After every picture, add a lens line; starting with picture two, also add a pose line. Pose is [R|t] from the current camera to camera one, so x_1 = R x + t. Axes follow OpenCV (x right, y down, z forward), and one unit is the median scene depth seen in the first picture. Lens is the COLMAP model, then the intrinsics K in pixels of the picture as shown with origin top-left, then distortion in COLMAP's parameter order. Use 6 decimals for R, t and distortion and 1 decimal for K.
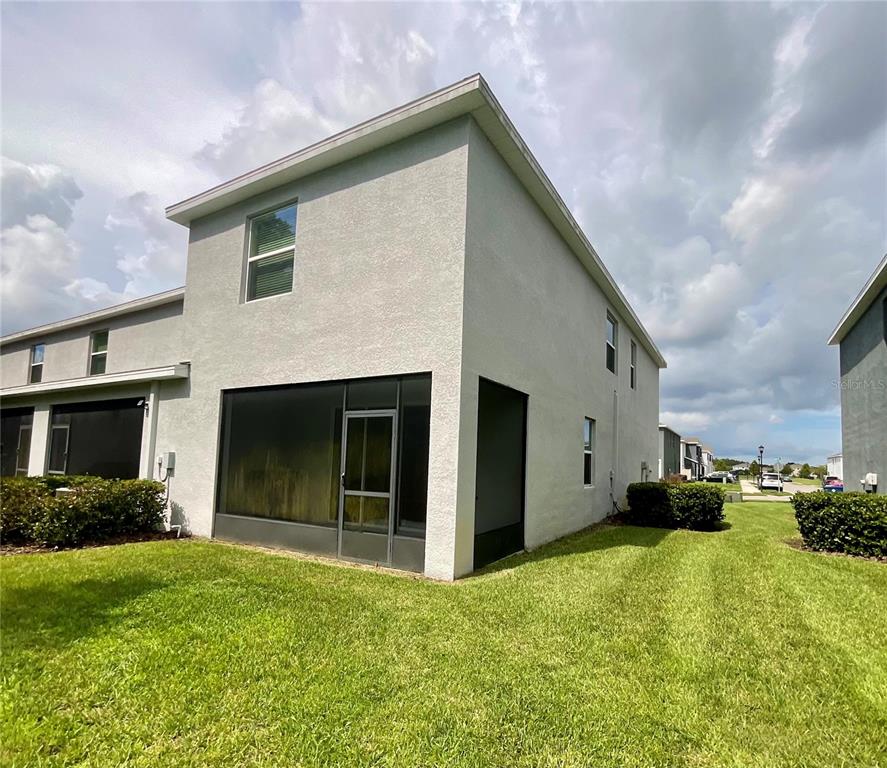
lens RADIAL K [[479.2, 0, 446.6], [0, 479.2, 433.1], [0, 0, 1]] dist [-0.005069, 0.001823]
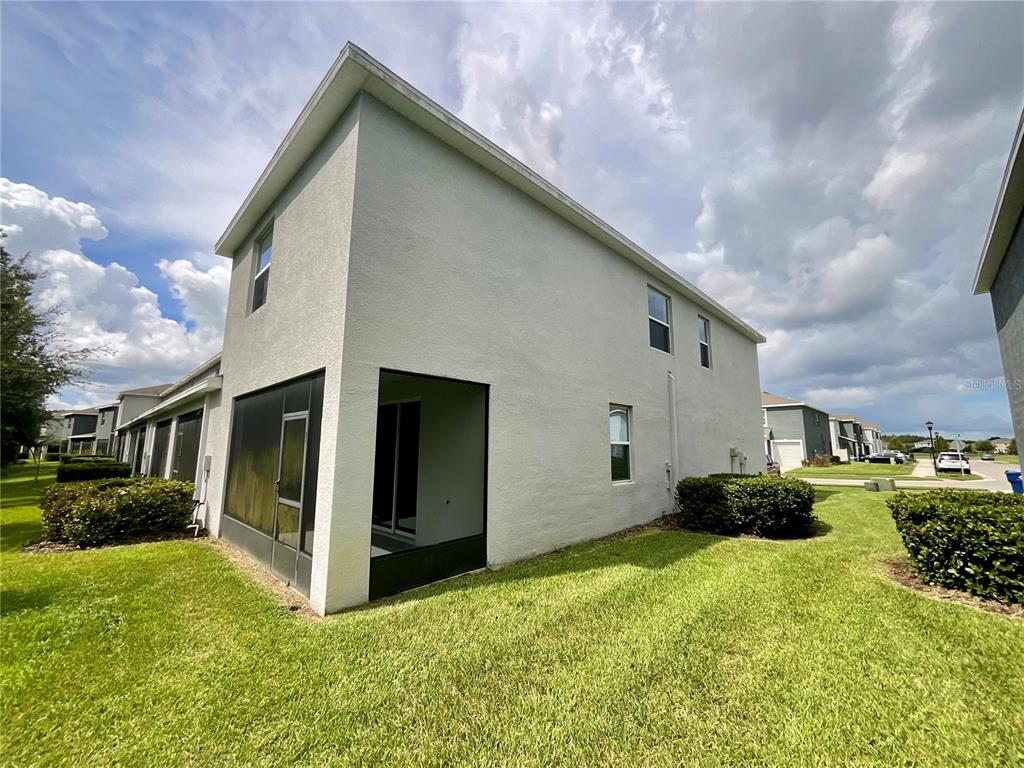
lens RADIAL K [[408.9, 0, 509.3], [0, 408.9, 386.0], [0, 0, 1]] dist [-0.000665, -0.000832]
pose [[0.964957, -0.062987, -0.254738, 0.295824], [0.041288, 0.995117, -0.089654, -0.006150], [0.259141, 0.075994, 0.962845, 0.211341]]
